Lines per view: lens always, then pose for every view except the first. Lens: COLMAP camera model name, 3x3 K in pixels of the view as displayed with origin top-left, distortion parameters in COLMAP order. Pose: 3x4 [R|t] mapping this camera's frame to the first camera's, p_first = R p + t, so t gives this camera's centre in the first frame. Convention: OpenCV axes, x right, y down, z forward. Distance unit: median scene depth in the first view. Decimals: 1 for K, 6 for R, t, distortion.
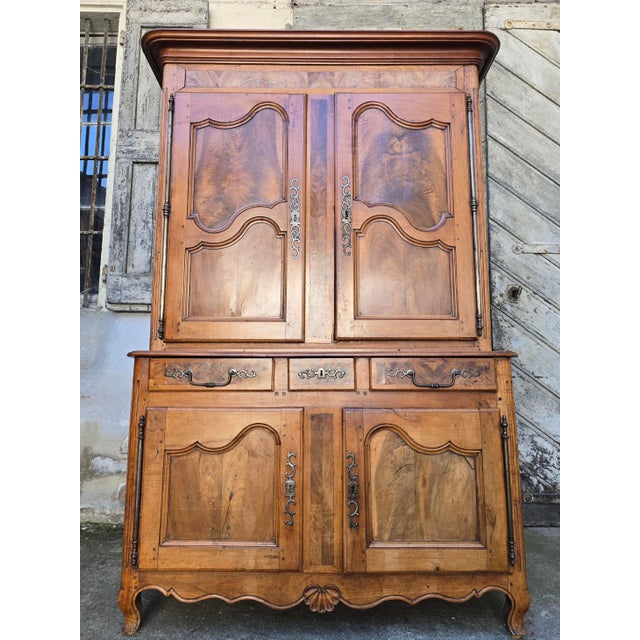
lens RADIAL K [[442.4, 0, 327.9], [0, 442.4, 328.3], [0, 0, 1]] dist [0.036654, -0.039948]
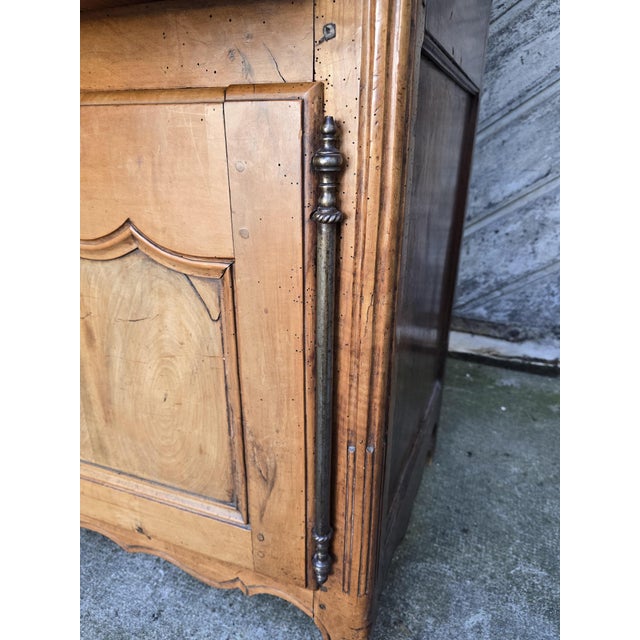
lens RADIAL K [[429.9, 0, 329.9], [0, 429.9, 314.5], [0, 0, 1]] dist [0.035010, -0.038811]
pose [[0.940411, 0.137680, -0.310920, 0.477058], [0.031410, 0.875283, 0.482591, 0.181256], [0.338586, -0.463600, 0.818801, 0.794984]]
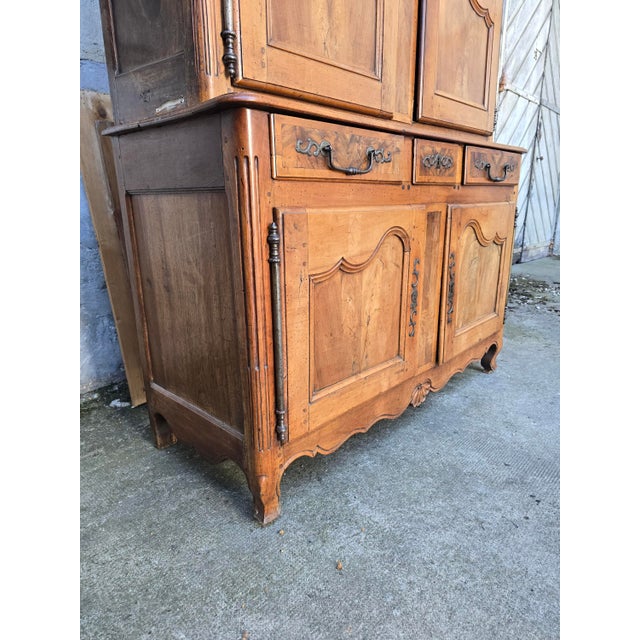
lens RADIAL K [[429.9, 0, 329.9], [0, 429.9, 314.5], [0, 0, 1]] dist [0.035010, -0.038811]
pose [[0.680980, -0.197138, 0.705268, -0.790080], [-0.096145, 0.930678, 0.352979, 0.104497], [-0.725963, -0.308180, 0.614819, 0.579073]]
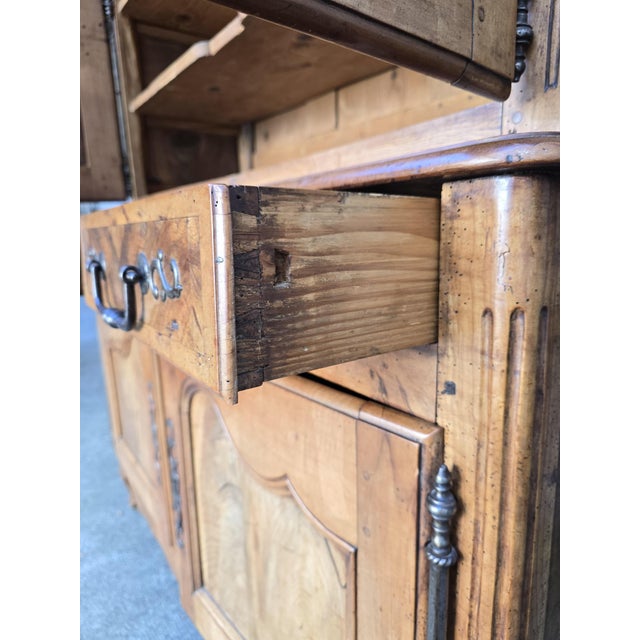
lens RADIAL K [[442.4, 0, 327.9], [0, 442.4, 328.3], [0, 0, 1]] dist [0.036654, -0.039948]
pose [[0.653464, 0.140567, -0.743792, 0.512321], [0.127588, 0.948094, 0.291271, 0.065759], [0.746127, -0.285234, 0.601611, 0.857391]]
